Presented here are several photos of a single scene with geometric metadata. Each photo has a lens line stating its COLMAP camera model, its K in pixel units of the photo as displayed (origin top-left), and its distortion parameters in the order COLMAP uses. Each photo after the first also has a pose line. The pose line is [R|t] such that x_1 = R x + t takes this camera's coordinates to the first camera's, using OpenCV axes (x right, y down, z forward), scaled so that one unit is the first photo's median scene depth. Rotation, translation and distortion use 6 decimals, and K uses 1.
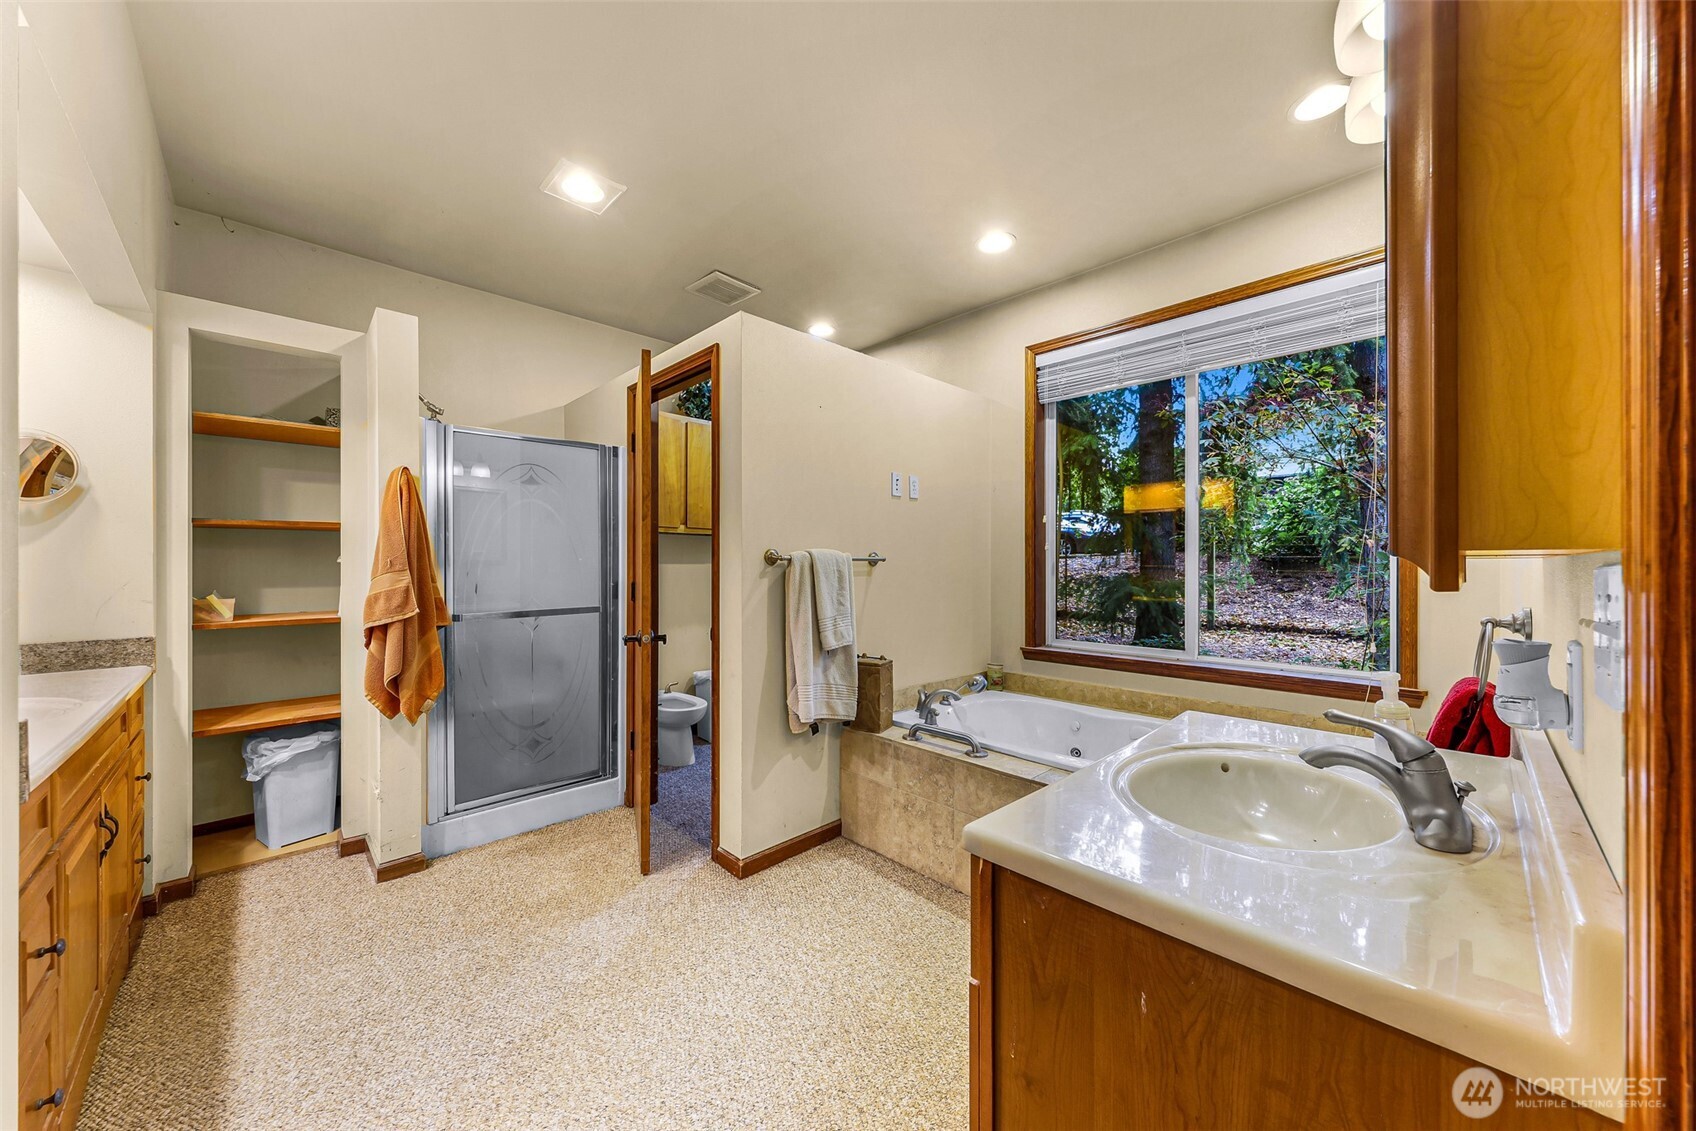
lens RADIAL K [[602.7, 0, 848.0], [0, 602.7, 565.5], [0, 0, 1]] dist [-0.000645, -0.000062]
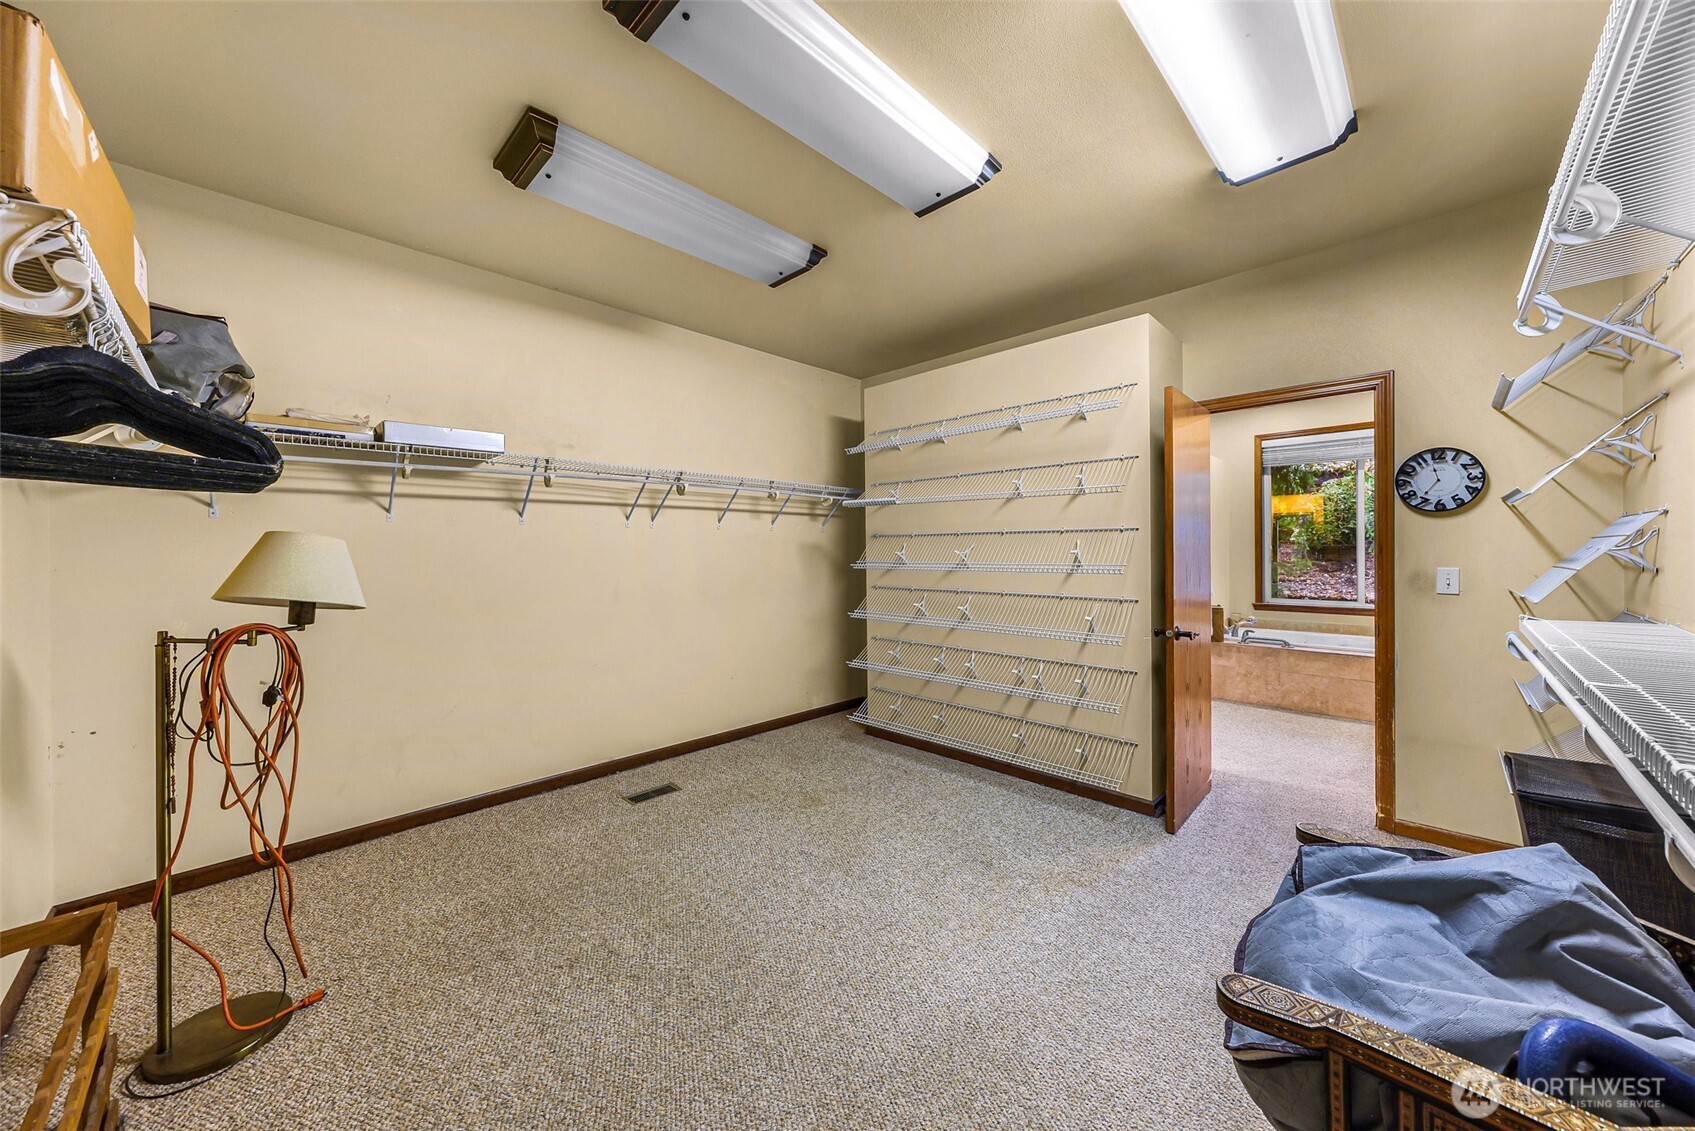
lens RADIAL K [[602.4, 0, 847.5], [0, 602.4, 565.5], [0, 0, 1]] dist [-0.000645, -0.000062]
pose [[0.999620, -0.019657, 0.019343, -0.959806], [0.019366, 0.999699, 0.015091, -0.028568], [-0.019634, -0.014710, 0.999699, -0.771869]]
